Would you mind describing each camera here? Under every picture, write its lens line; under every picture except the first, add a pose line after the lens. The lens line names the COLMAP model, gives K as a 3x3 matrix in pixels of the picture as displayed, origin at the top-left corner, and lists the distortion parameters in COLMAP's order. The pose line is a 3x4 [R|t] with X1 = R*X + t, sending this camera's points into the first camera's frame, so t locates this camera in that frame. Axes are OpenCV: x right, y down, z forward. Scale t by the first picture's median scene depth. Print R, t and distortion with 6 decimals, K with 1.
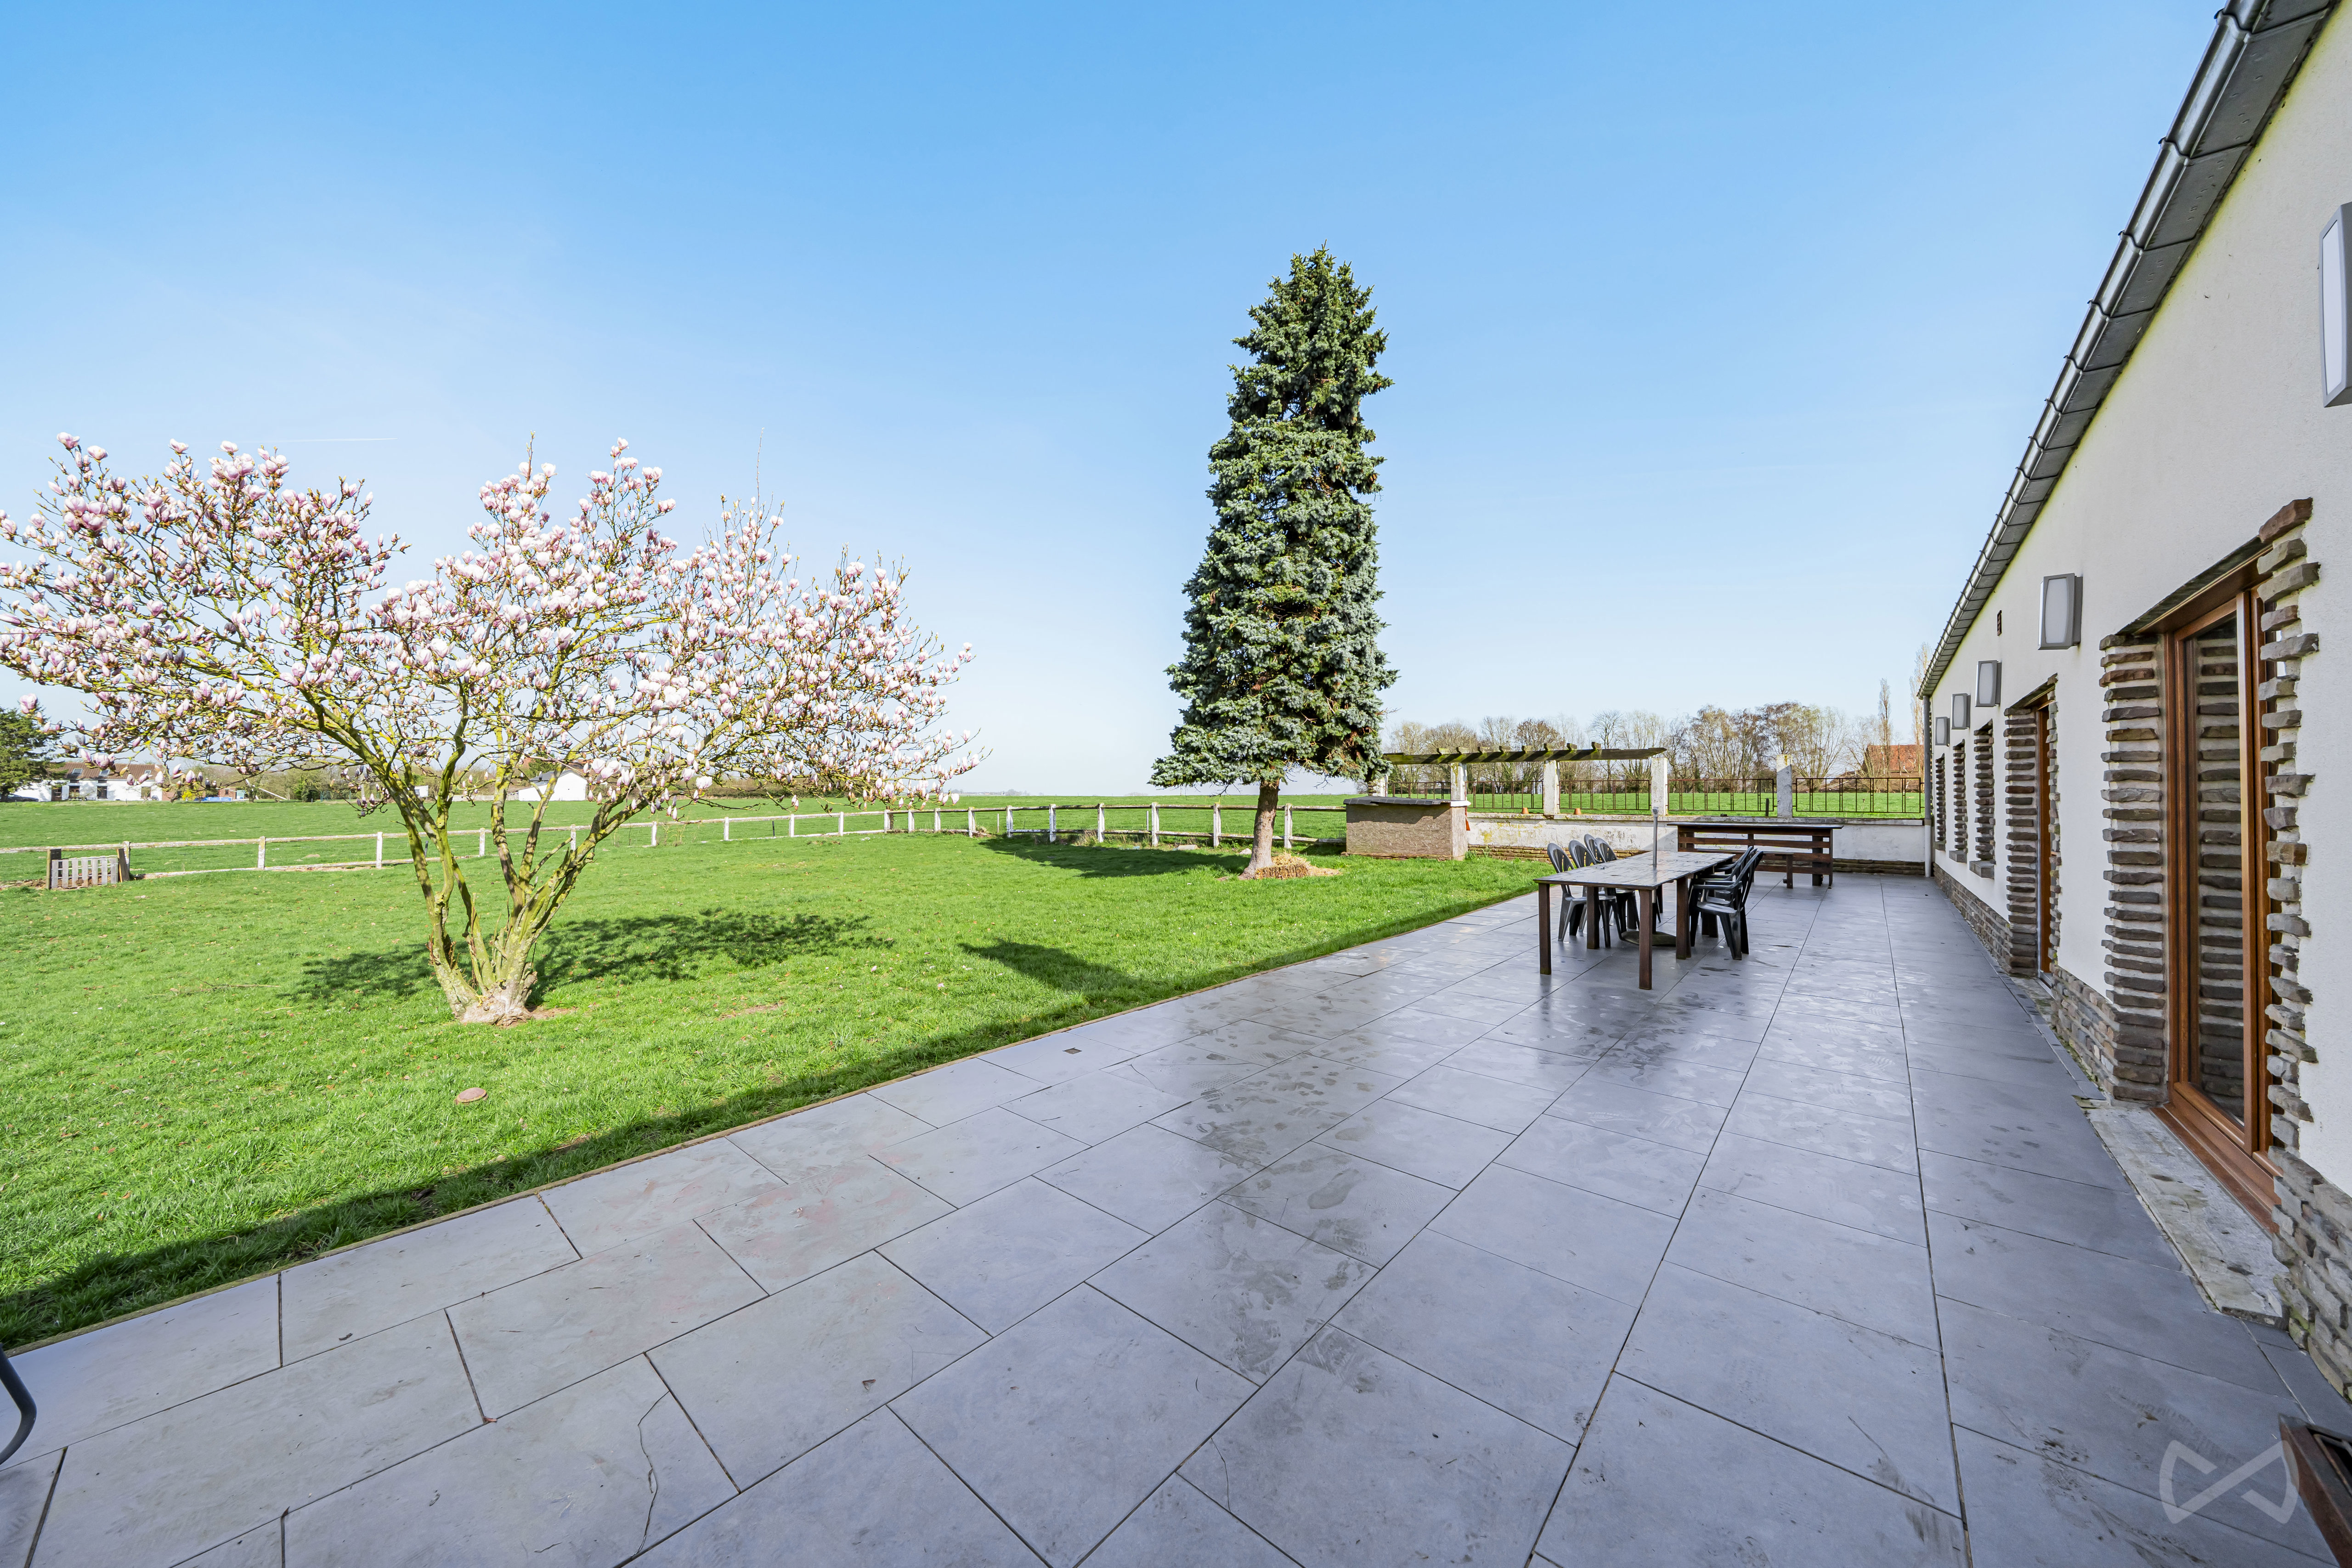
lens RADIAL K [[807.9, 0, 1171.2], [0, 807.9, 788.1], [0, 0, 1]] dist [-0.009124, 0.000653]
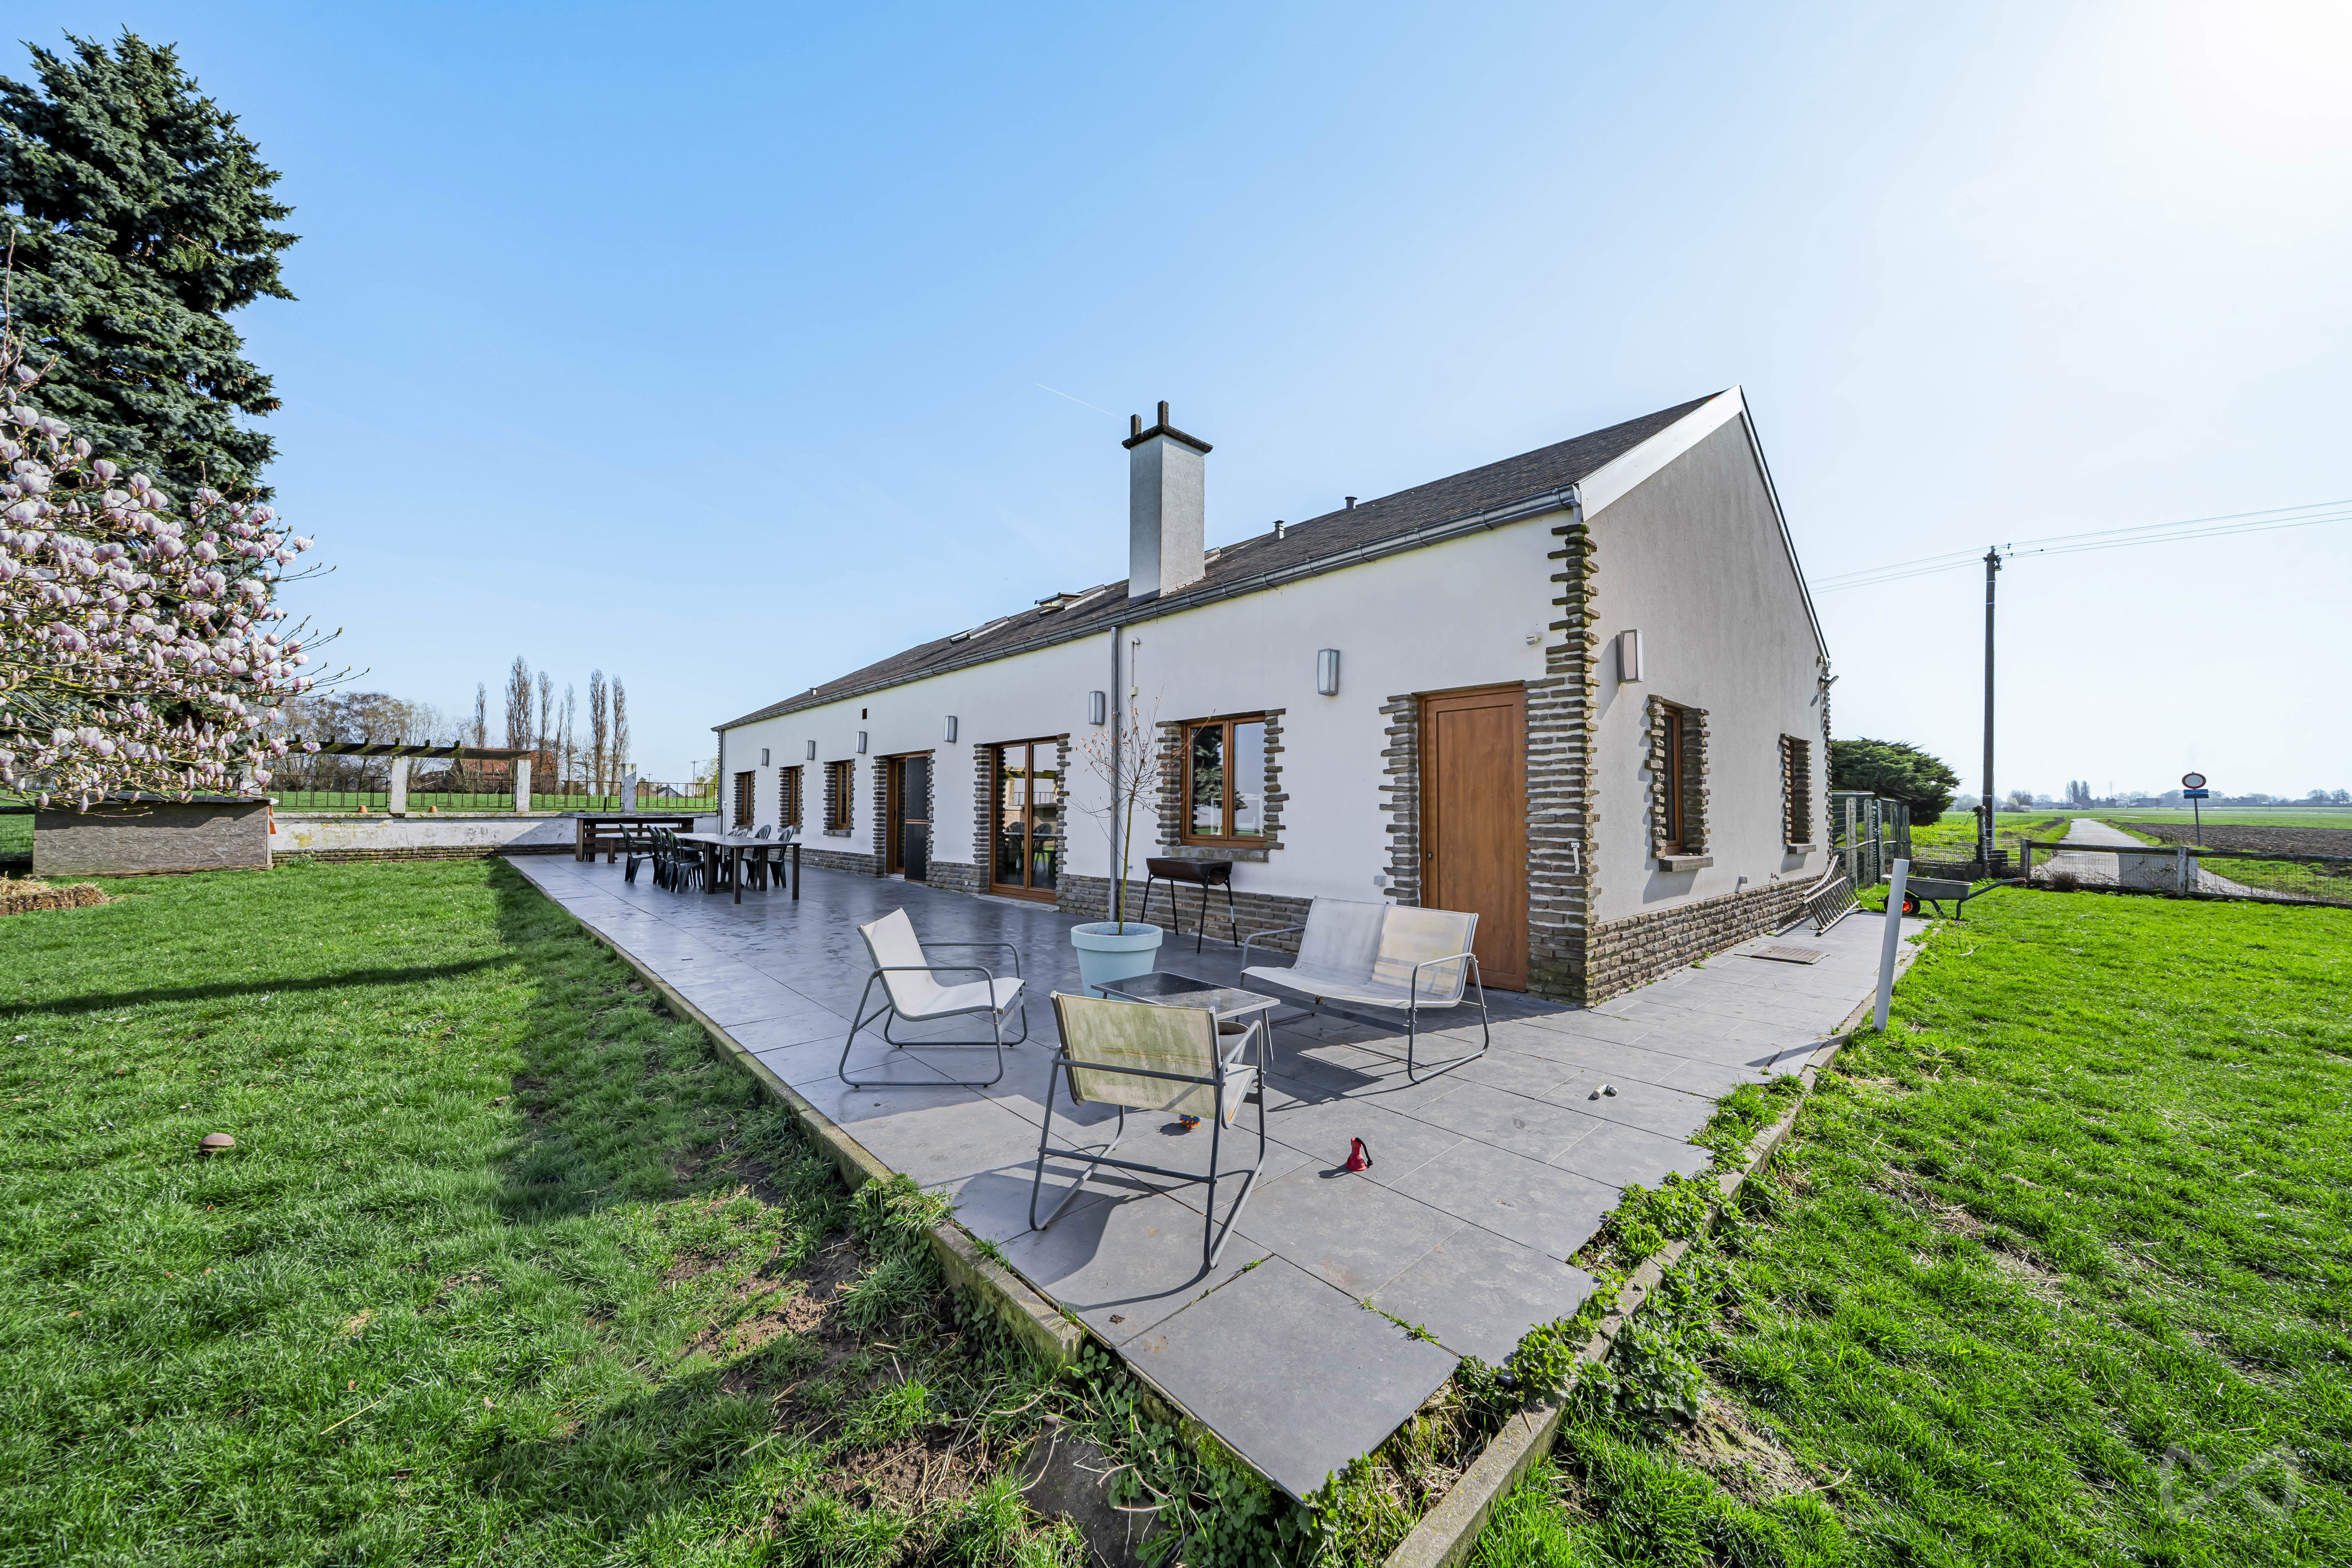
lens RADIAL K [[807.9, 0, 1189.3], [0, 807.9, 792.5], [0, 0, 1]] dist [-0.009124, 0.000653]
pose [[0.096373, 0.010452, 0.995290, -0.364588], [-0.014884, 0.999848, -0.009059, 0.003143], [-0.995234, -0.013941, 0.096514, -0.021092]]
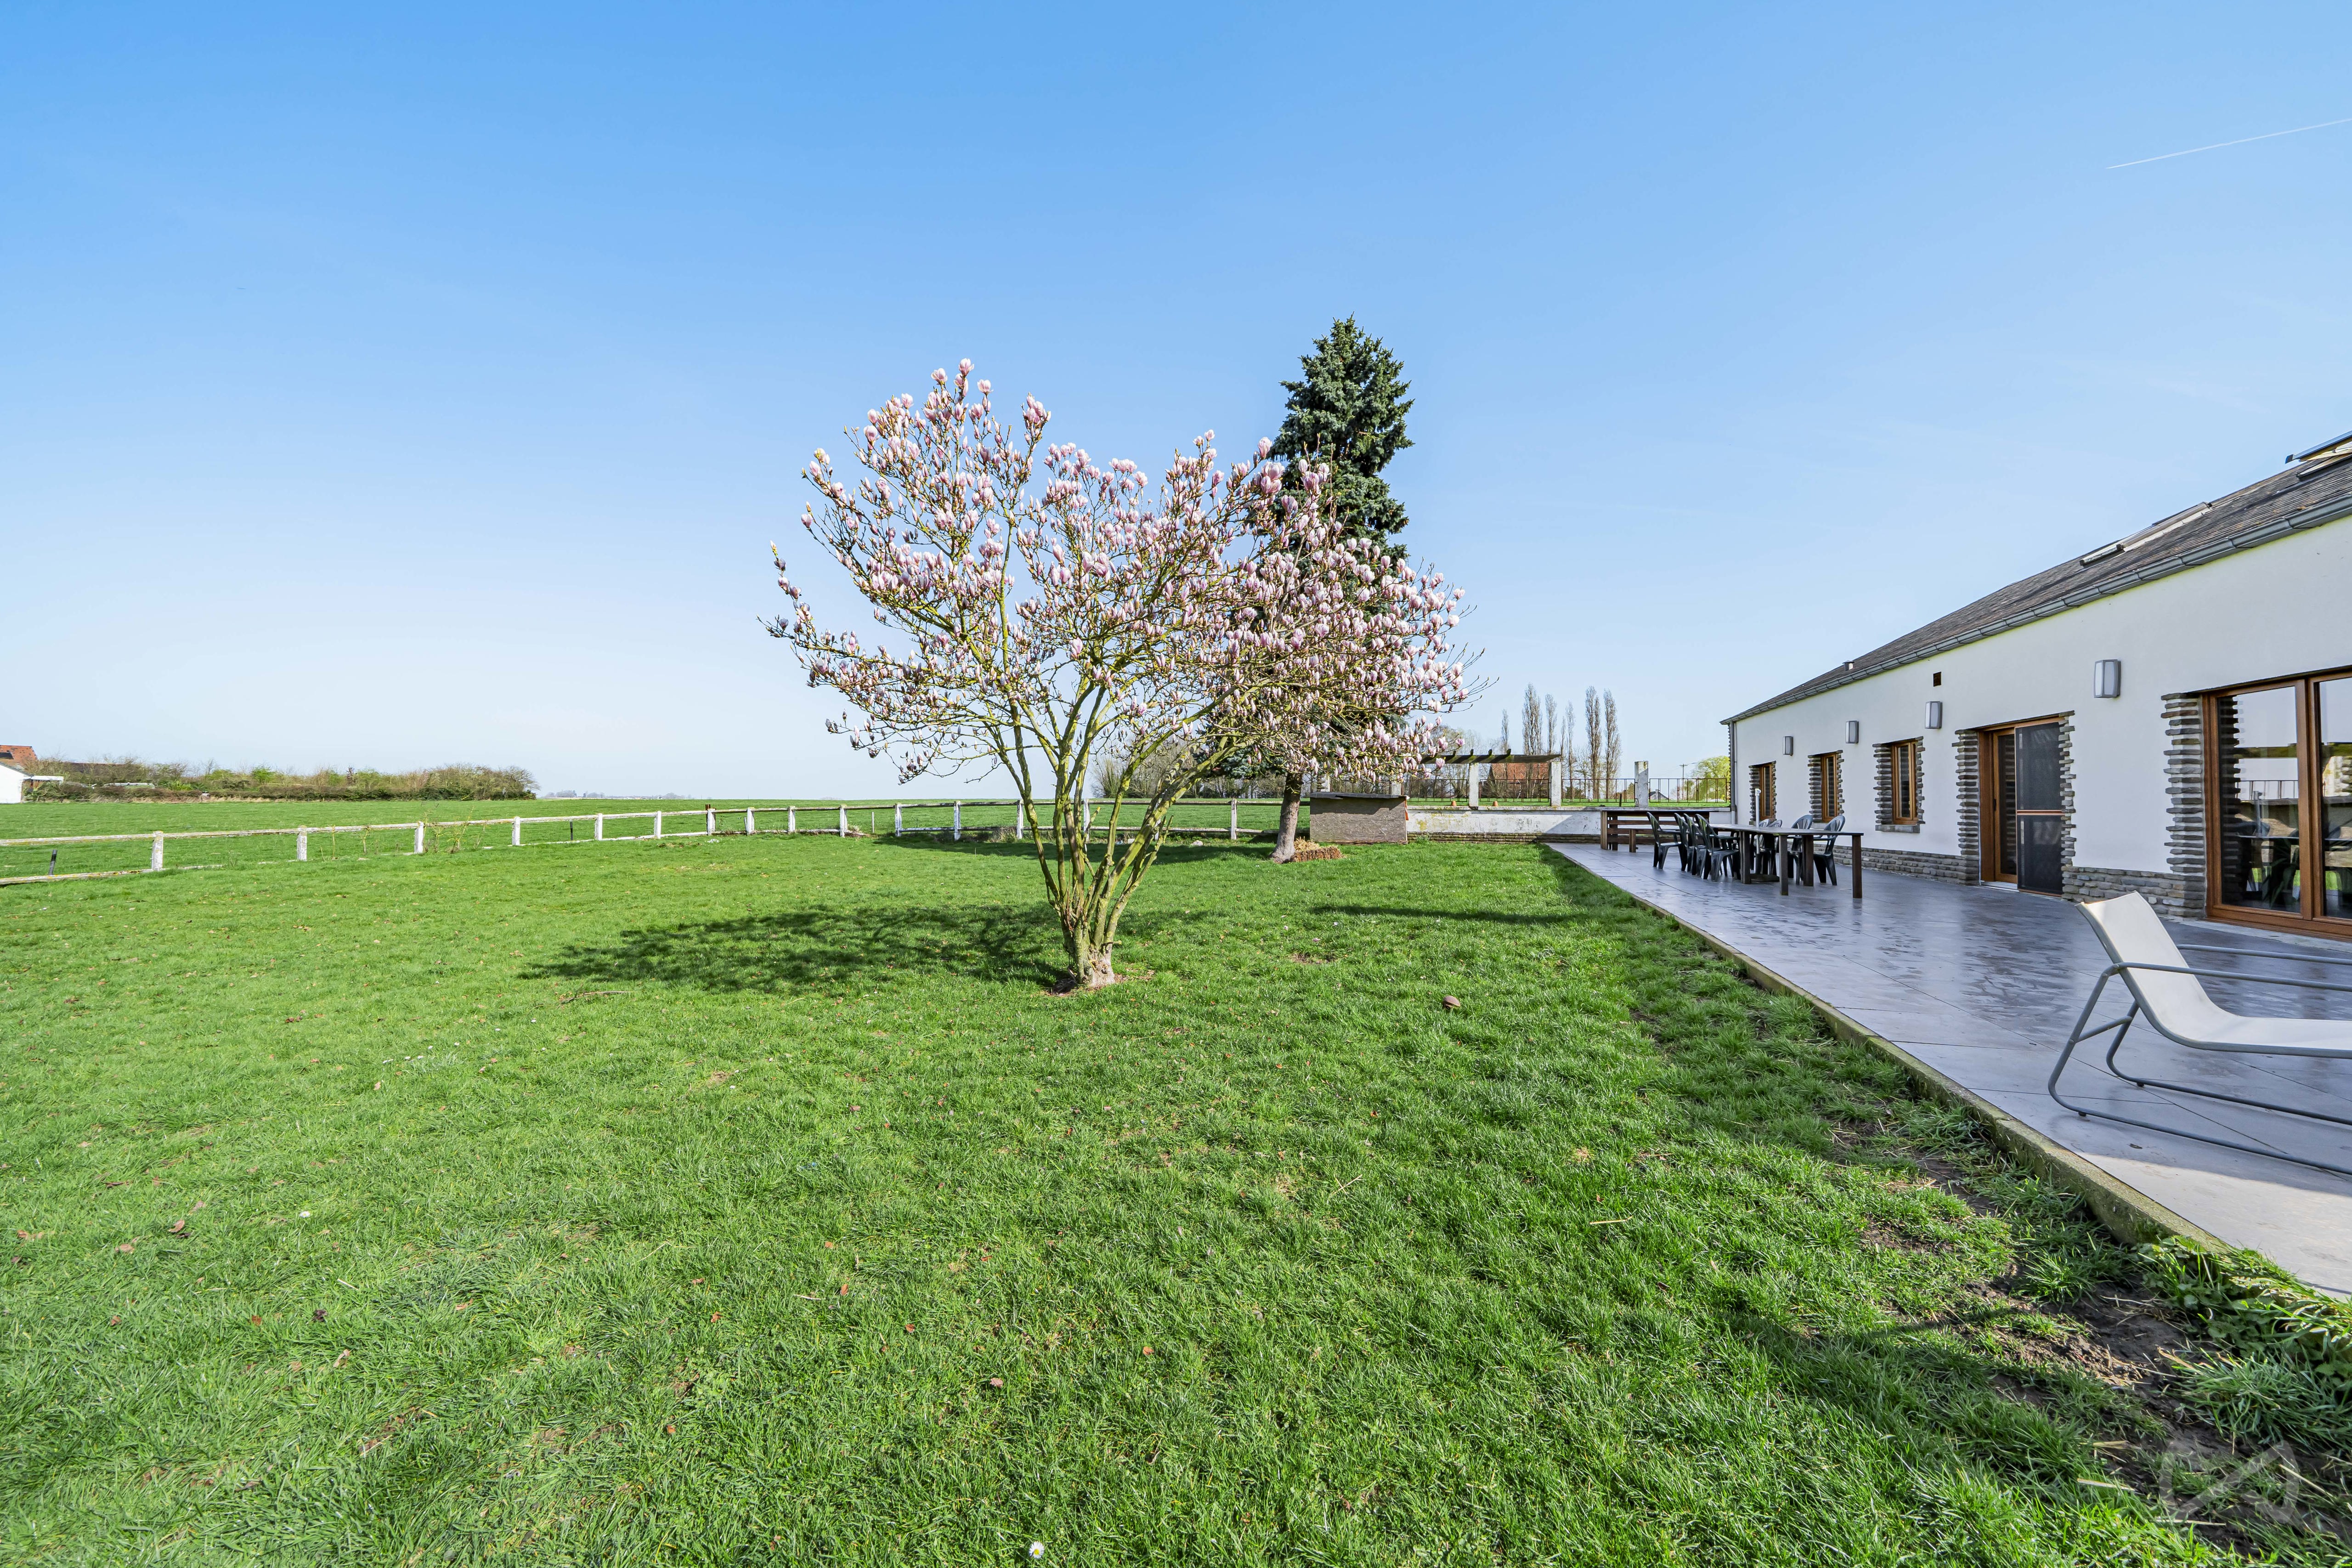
lens RADIAL K [[807.9, 0, 1176.6], [0, 807.9, 794.5], [0, 0, 1]] dist [-0.009124, 0.000653]
pose [[0.933842, 0.006577, 0.357624, -0.384663], [-0.006898, 0.999976, -0.000378, 0.017373], [-0.357618, -0.002114, 0.933865, 0.001323]]
